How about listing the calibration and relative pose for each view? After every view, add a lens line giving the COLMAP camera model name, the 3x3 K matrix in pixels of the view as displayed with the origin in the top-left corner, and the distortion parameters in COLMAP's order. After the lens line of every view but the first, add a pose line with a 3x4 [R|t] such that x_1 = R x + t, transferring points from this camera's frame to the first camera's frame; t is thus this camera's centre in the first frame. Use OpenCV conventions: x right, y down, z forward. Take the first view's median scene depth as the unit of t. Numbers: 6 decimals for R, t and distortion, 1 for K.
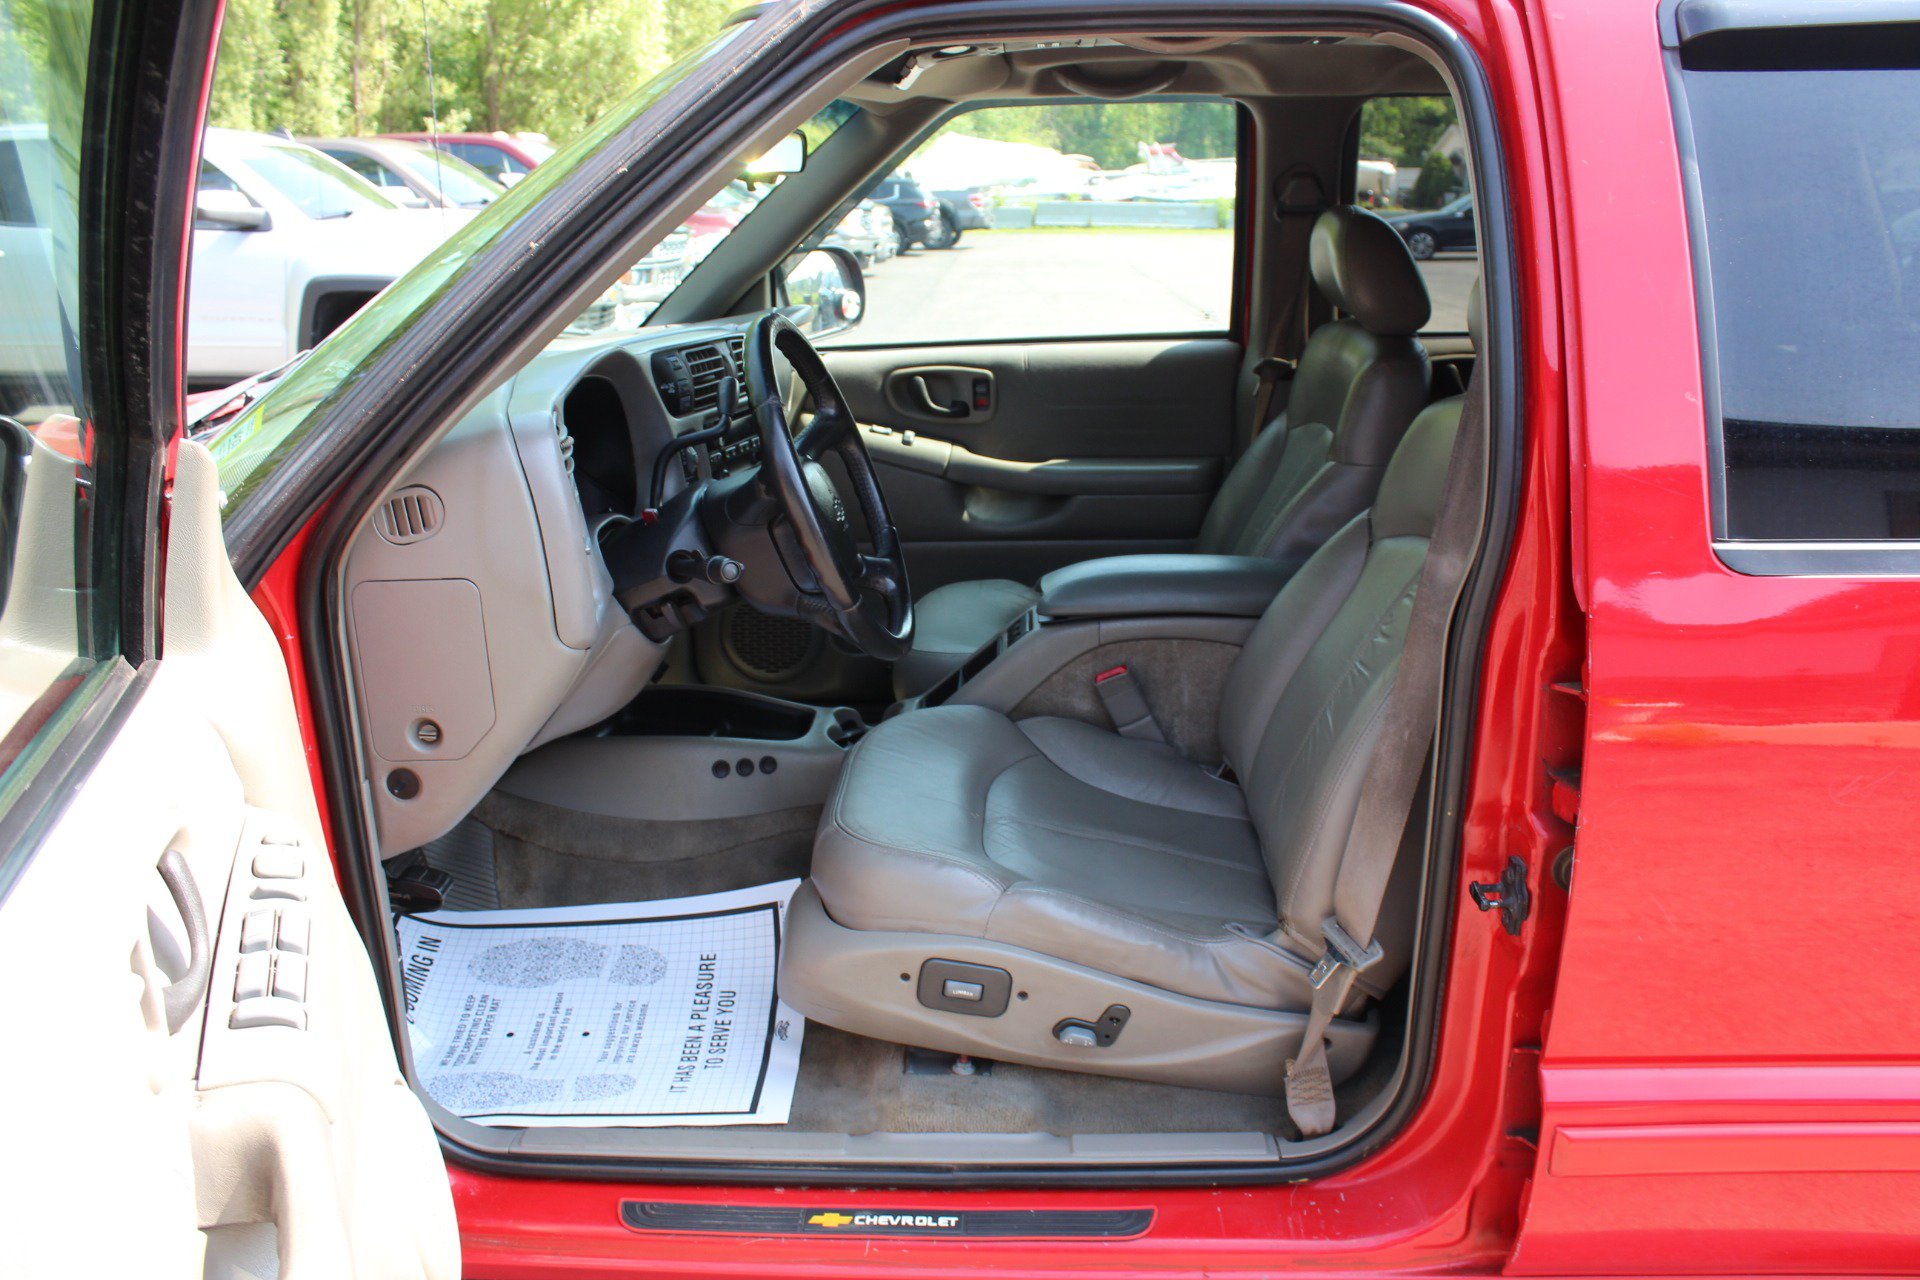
lens RADIAL K [[1608.7, 0, 956.4], [0, 1608.7, 638.9], [0, 0, 1]] dist [-0.162207, 0.141945]
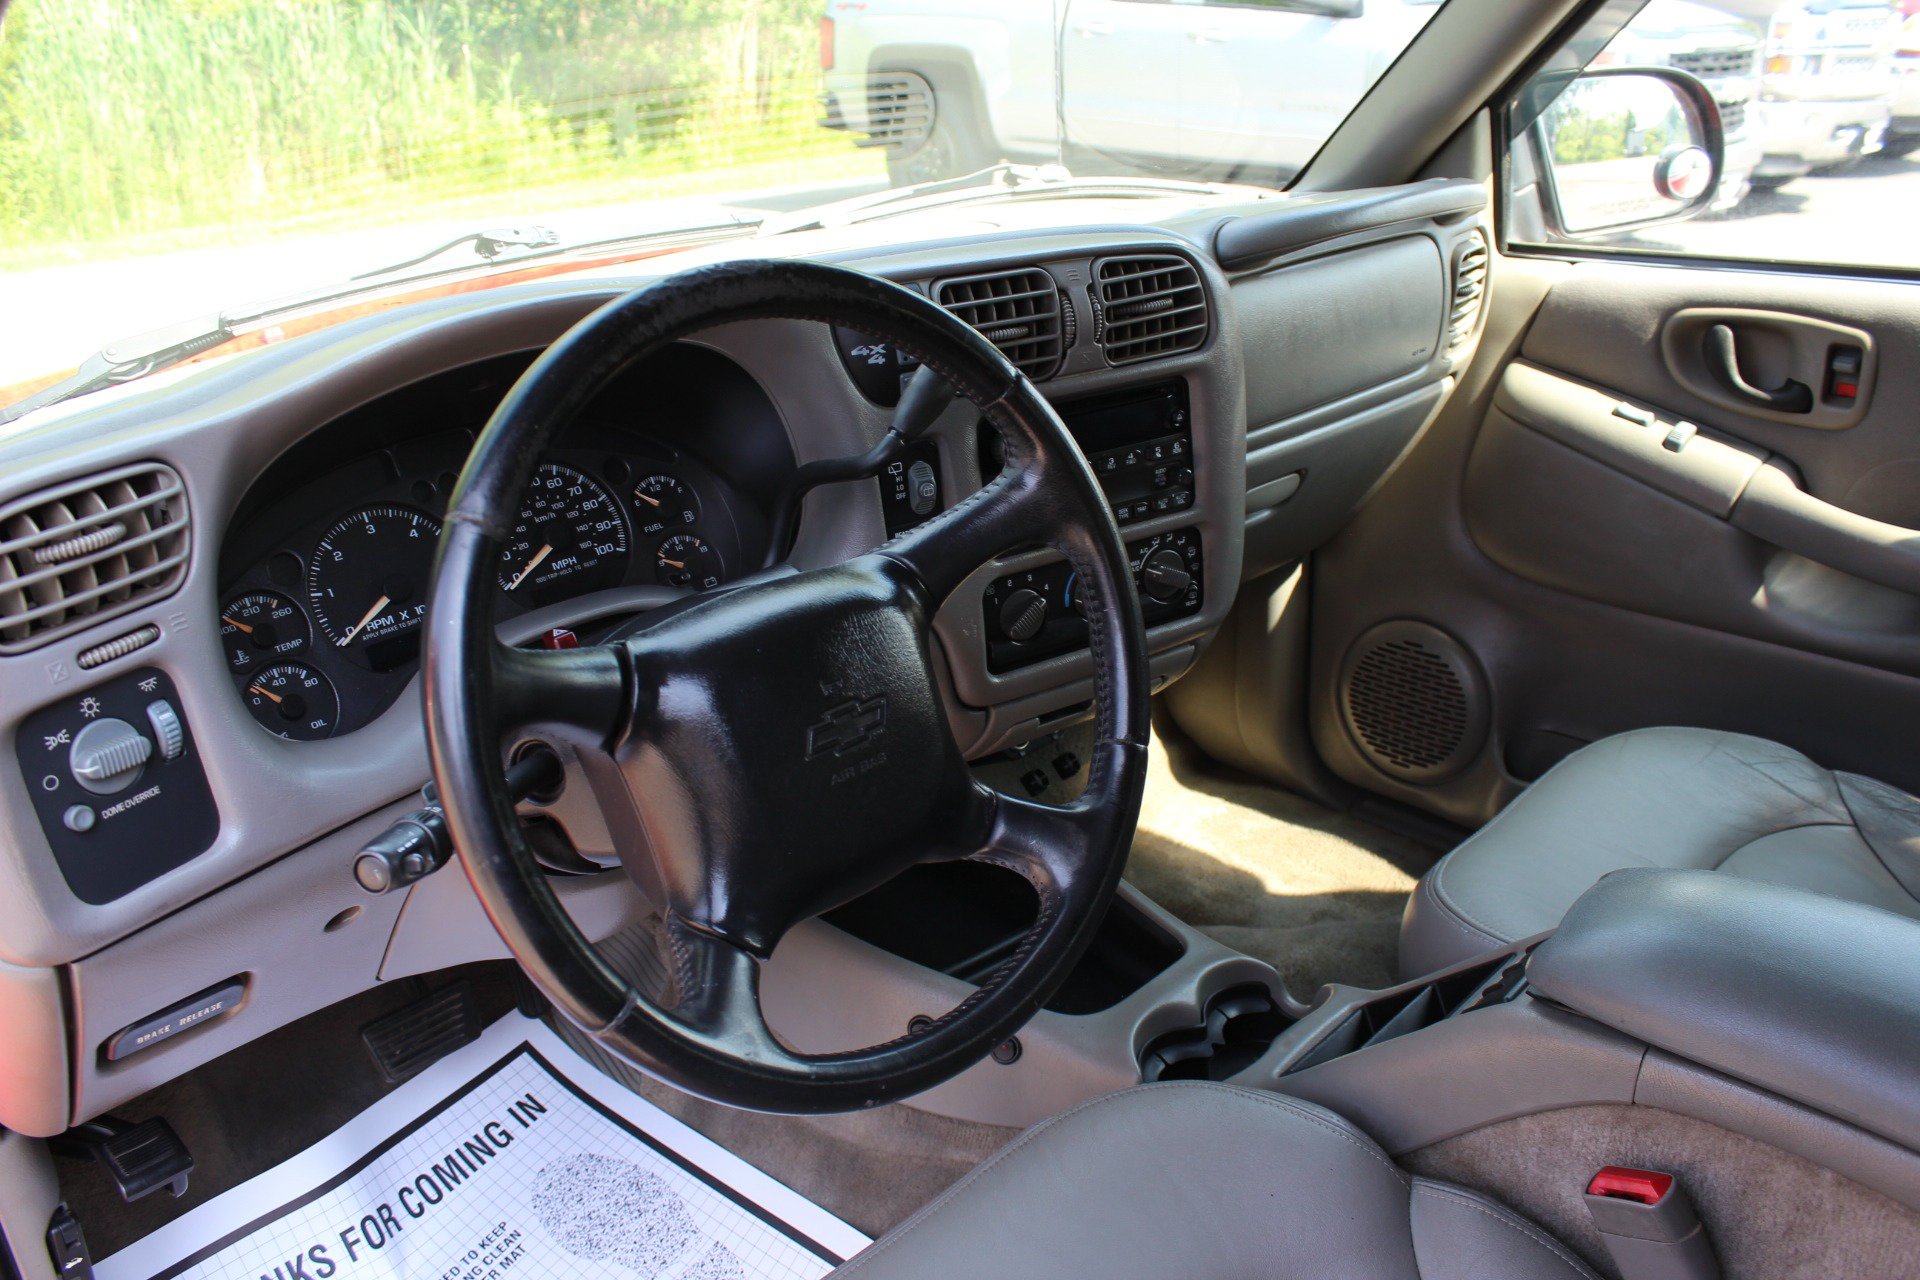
lens RADIAL K [[1608.7, 0, 962.4], [0, 1608.7, 639.4], [0, 0, 1]] dist [-0.162207, 0.141945]
pose [[0.745417, 0.236974, -0.623055, 0.134419], [-0.157647, 0.970833, 0.180641, -0.115235], [0.647689, -0.036430, 0.761033, 0.435884]]
